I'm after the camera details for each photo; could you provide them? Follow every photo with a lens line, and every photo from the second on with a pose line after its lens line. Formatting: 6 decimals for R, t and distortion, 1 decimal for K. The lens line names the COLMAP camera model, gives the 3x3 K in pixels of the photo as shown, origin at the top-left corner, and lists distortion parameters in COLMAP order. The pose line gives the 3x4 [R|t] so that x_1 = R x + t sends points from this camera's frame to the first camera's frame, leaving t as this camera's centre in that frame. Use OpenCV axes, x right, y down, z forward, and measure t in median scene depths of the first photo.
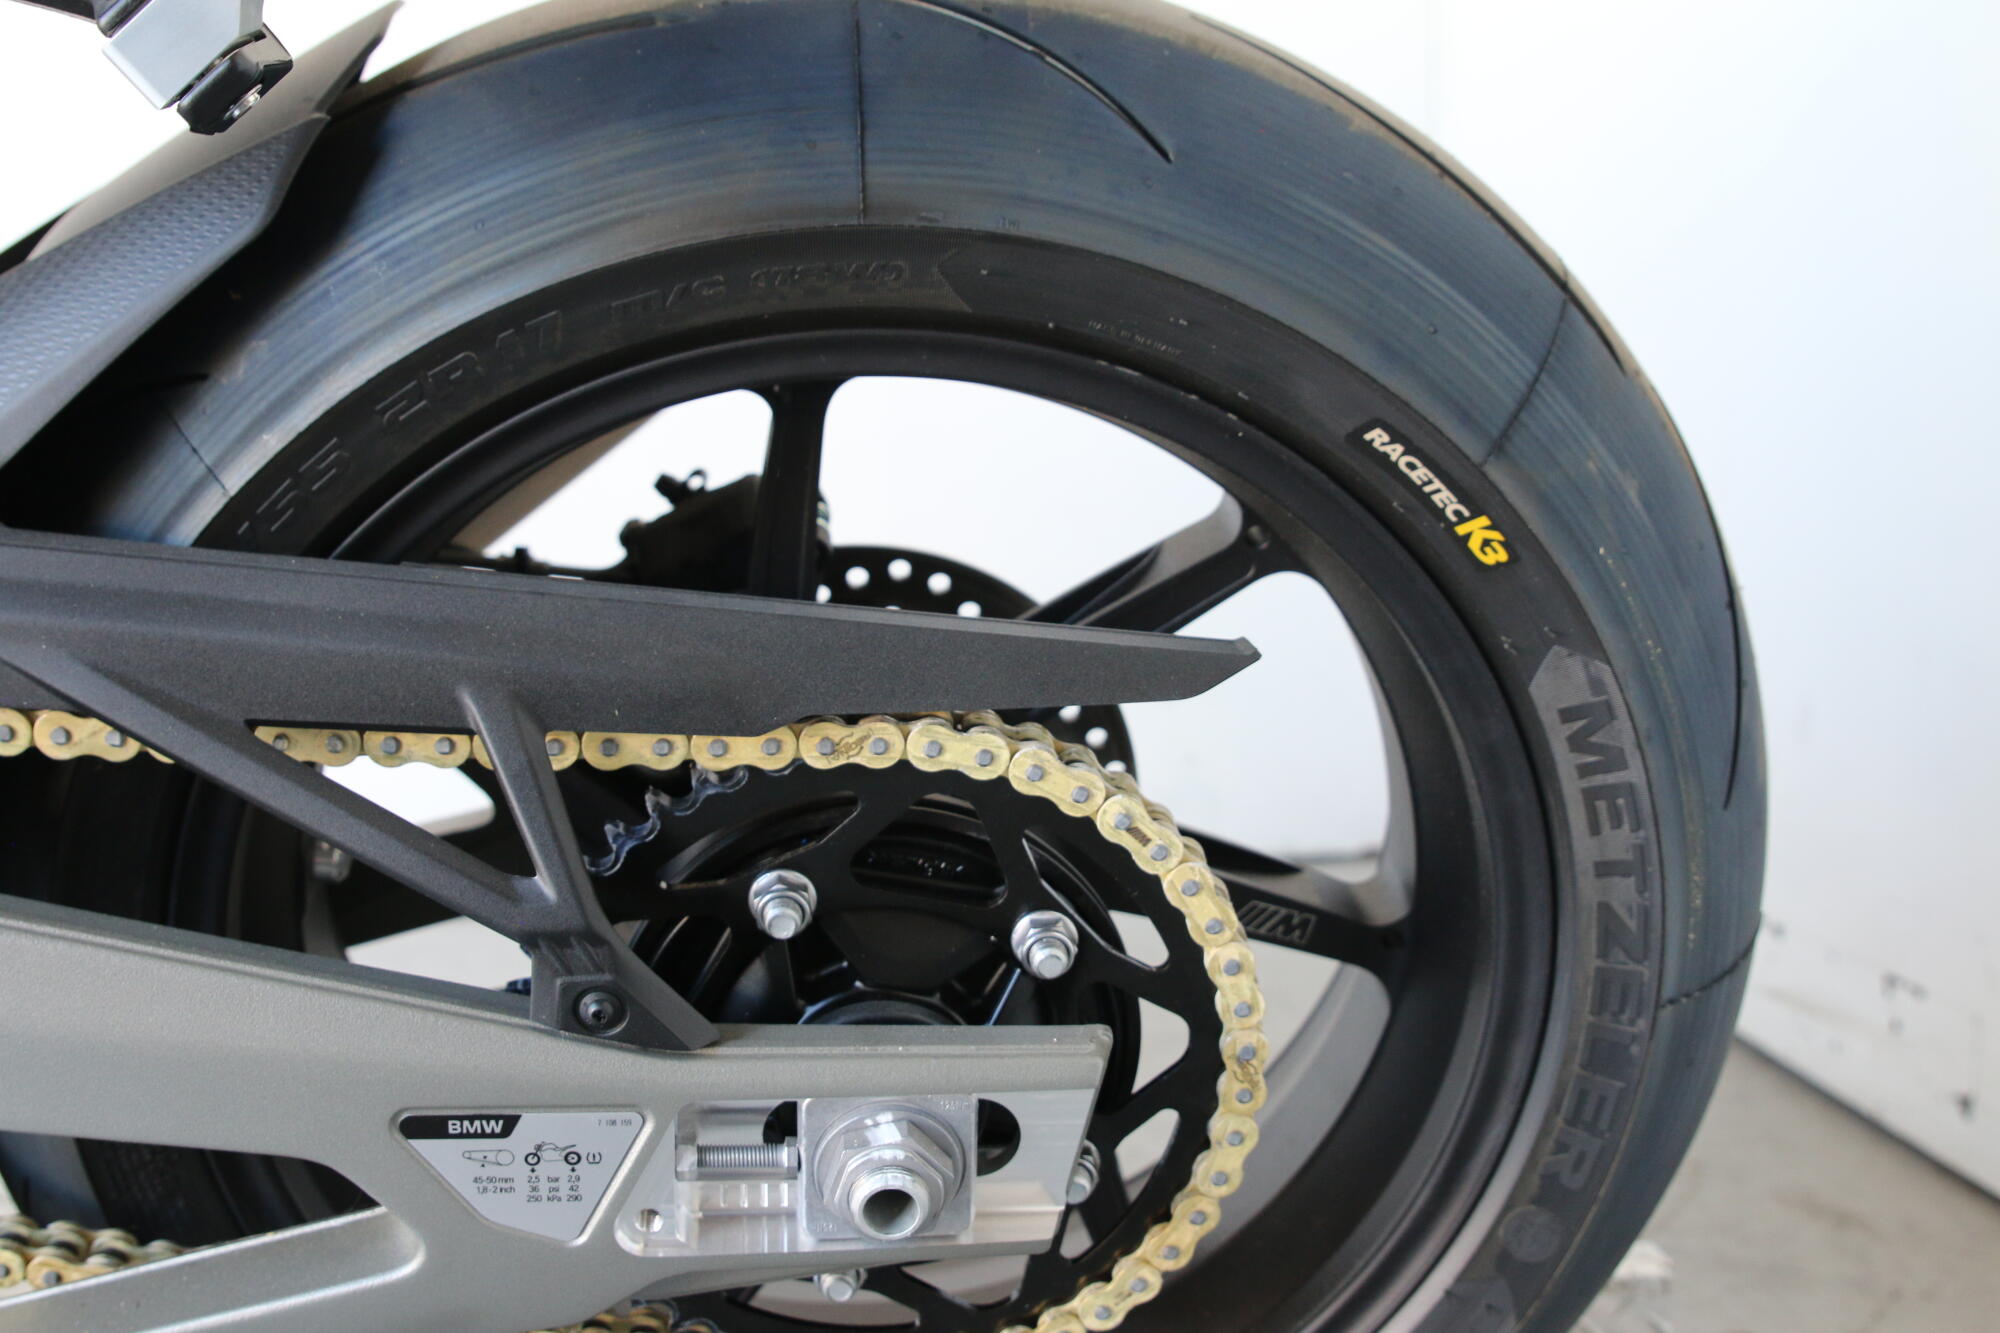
lens RADIAL K [[2456.6, 0, 1001.0], [0, 2456.6, 655.3], [0, 0, 1]] dist [-0.090397, 0.000000]
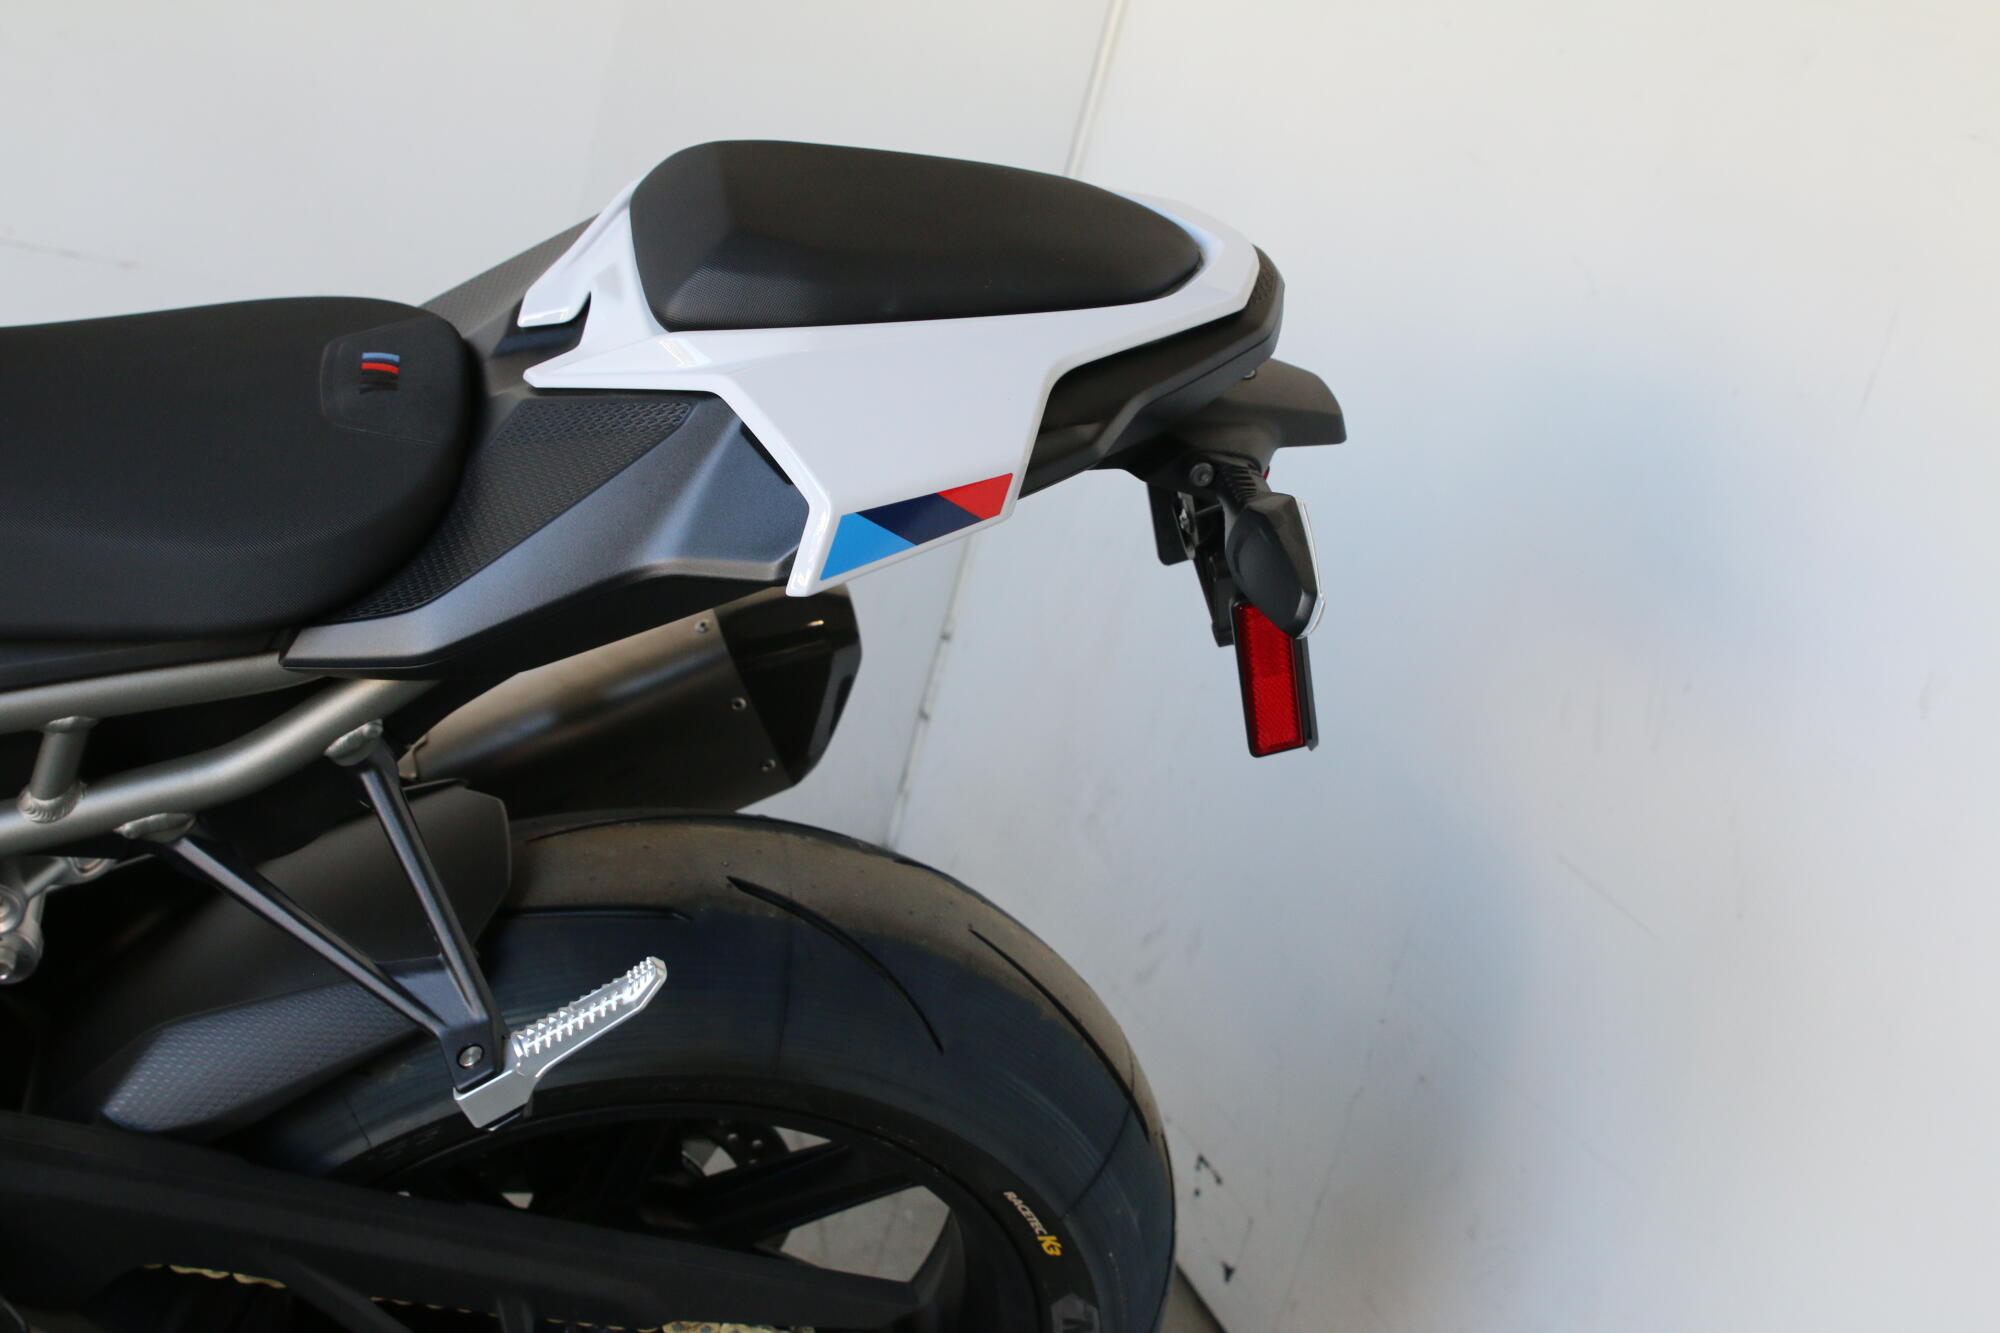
lens RADIAL K [[2456.6, 0, 1003.2], [0, 2456.6, 659.9], [0, 0, 1]] dist [-0.090397, 0.000000]
pose [[0.941068, 0.211541, 0.263895, -0.400038], [-0.255596, 0.955805, 0.145288, -0.710649], [-0.221498, -0.204176, 0.953547, -0.614111]]
